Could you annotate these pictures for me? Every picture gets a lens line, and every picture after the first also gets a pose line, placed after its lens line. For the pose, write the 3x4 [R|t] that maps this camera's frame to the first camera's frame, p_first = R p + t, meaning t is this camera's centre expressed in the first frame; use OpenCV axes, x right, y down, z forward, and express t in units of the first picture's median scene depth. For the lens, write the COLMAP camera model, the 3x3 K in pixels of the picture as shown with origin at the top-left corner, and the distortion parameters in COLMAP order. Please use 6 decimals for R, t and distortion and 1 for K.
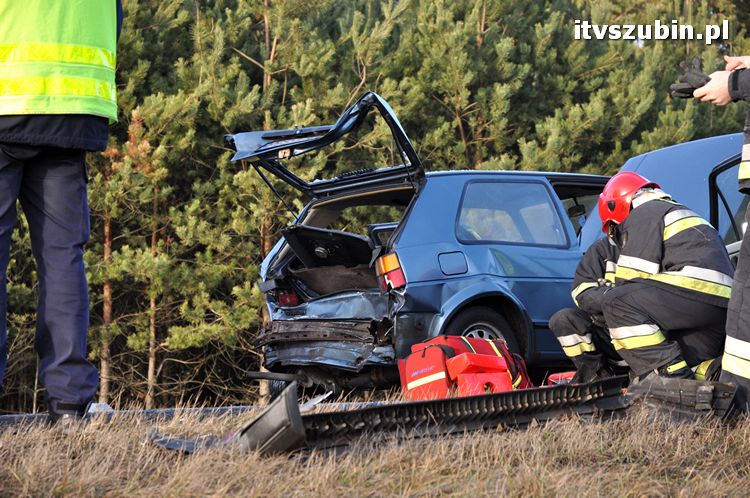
lens RADIAL K [[2154.8, 0, 375.0], [0, 2154.8, 249.0], [0, 0, 1]] dist [0.427972, -0.790375]
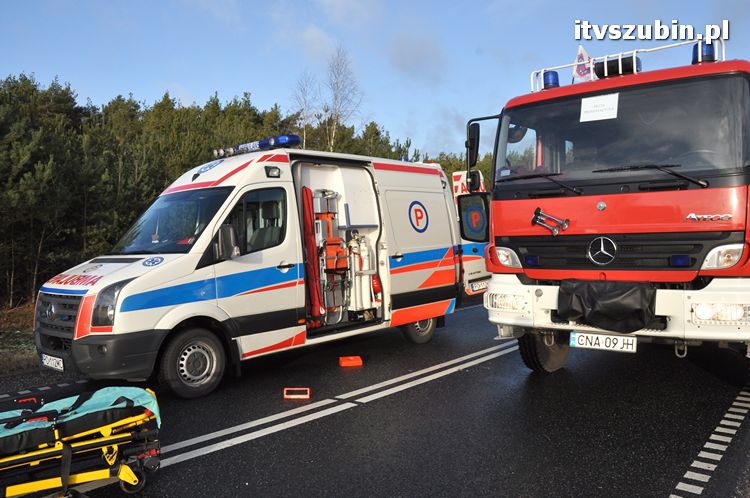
lens RADIAL K [[600.7, 0, 375.0], [0, 600.7, 249.0], [0, 0, 1]] dist [-0.189369, 0.198667]
pose [[0.916890, 0.016637, 0.398793, 0.221011], [-0.046611, 0.996758, 0.065583, -0.036334], [-0.396409, -0.078720, 0.914693, 0.403754]]
